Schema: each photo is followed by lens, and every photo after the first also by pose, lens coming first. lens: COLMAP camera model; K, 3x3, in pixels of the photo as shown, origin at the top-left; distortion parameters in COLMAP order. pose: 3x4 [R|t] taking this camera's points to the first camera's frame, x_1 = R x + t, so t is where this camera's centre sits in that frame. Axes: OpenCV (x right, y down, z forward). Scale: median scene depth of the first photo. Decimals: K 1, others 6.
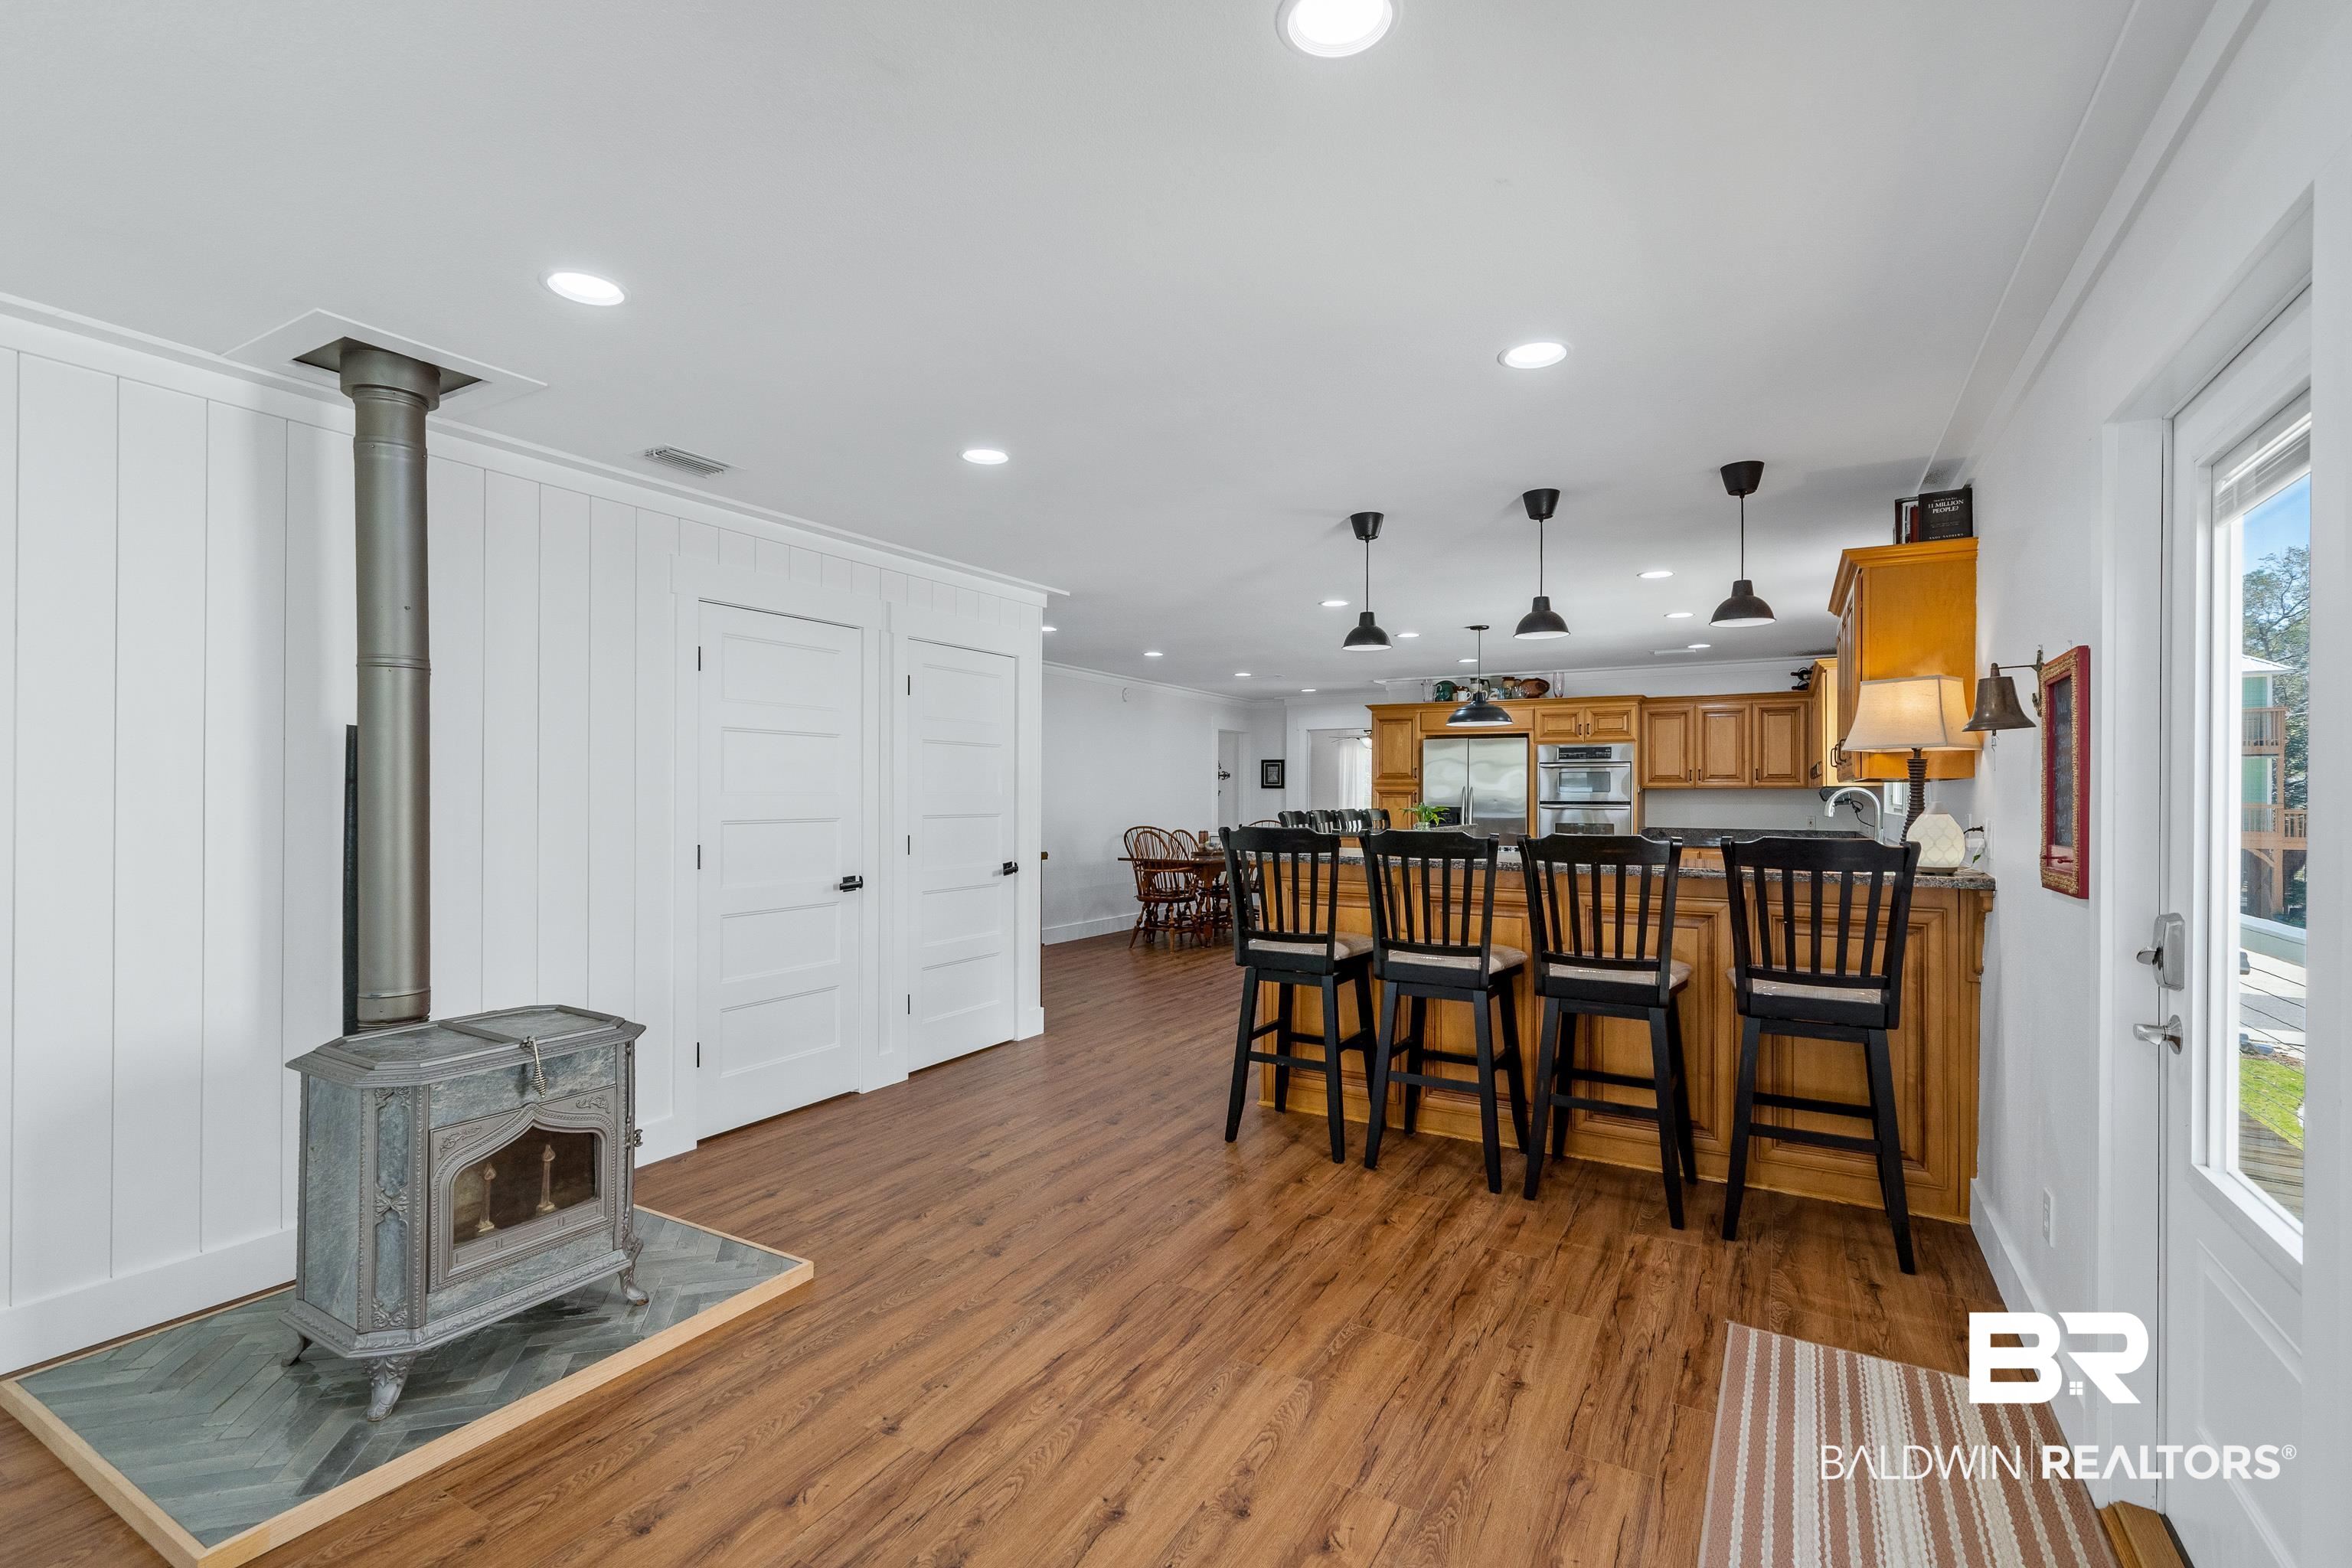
lens RADIAL K [[1020.3, 0, 1172.0], [0, 1020.3, 791.0], [0, 0, 1]] dist [0.000158, -0.000022]
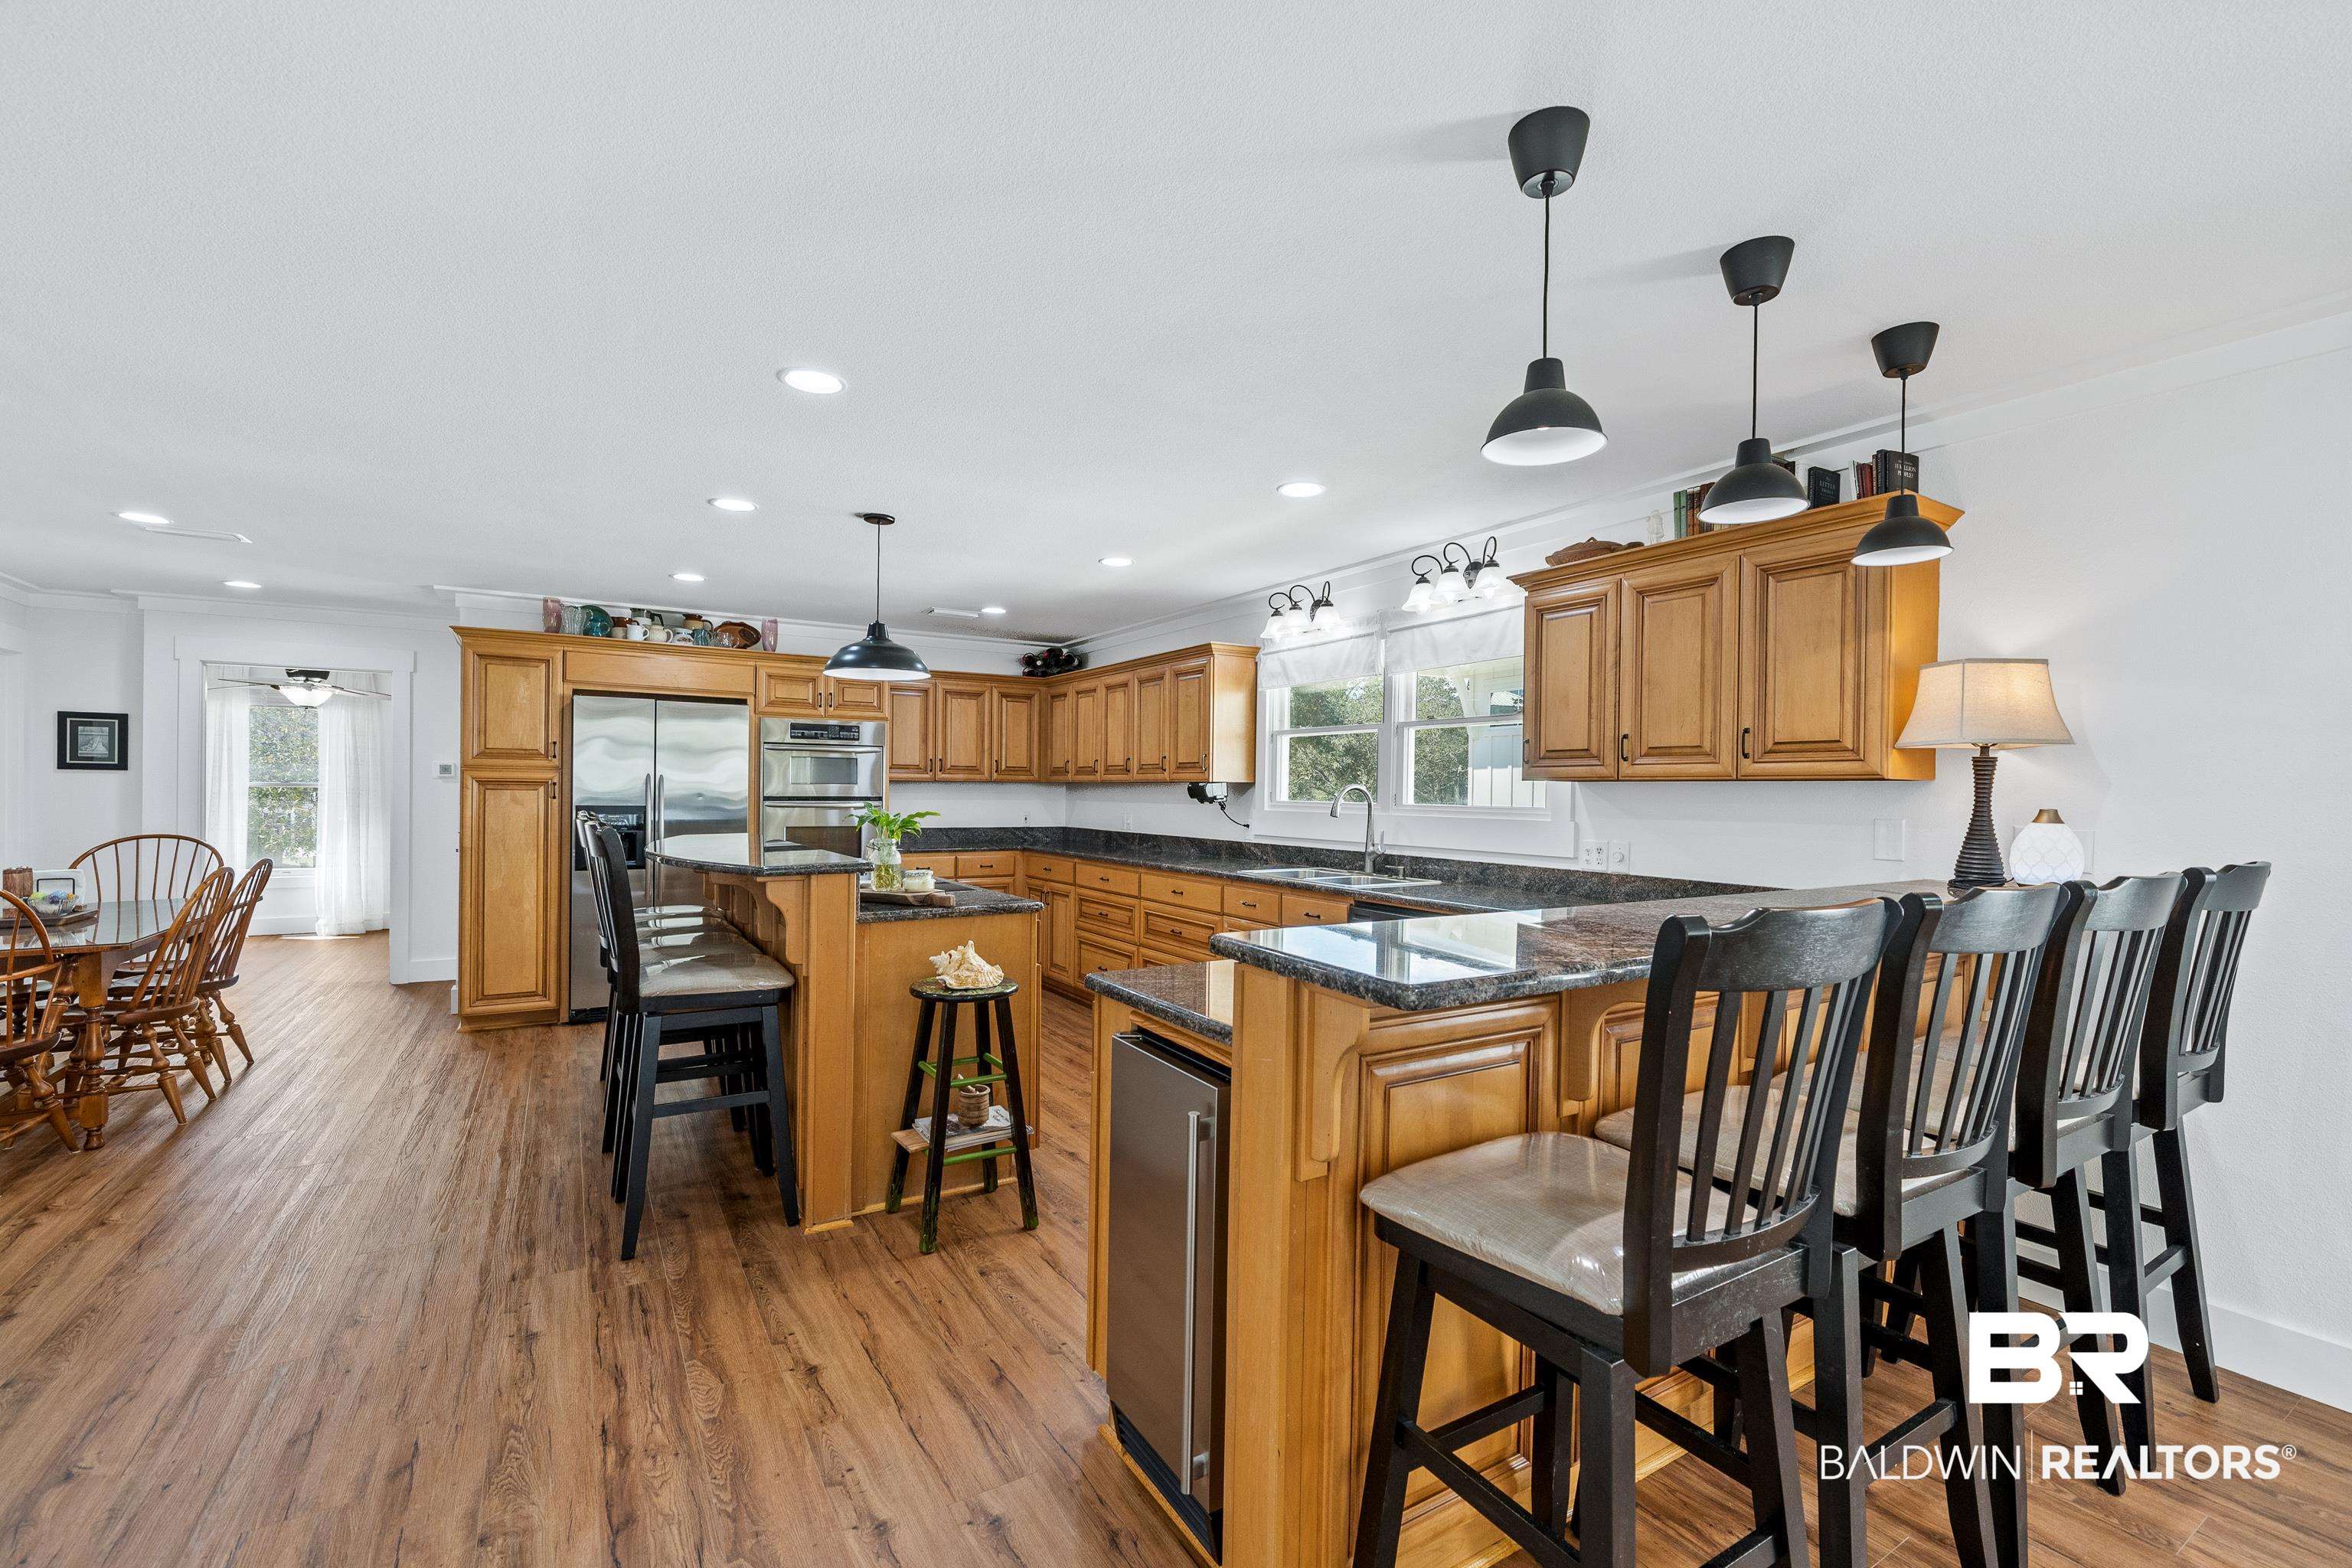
lens RADIAL K [[953.6, 0, 1172.0], [0, 953.6, 800.2], [0, 0, 1]] dist [-0.000448, 0.000418]
pose [[0.457914, -0.011878, 0.888917, -0.103496], [-0.010256, 0.999774, 0.018643, -0.002240], [-0.888937, -0.017653, 0.457689, 0.426244]]
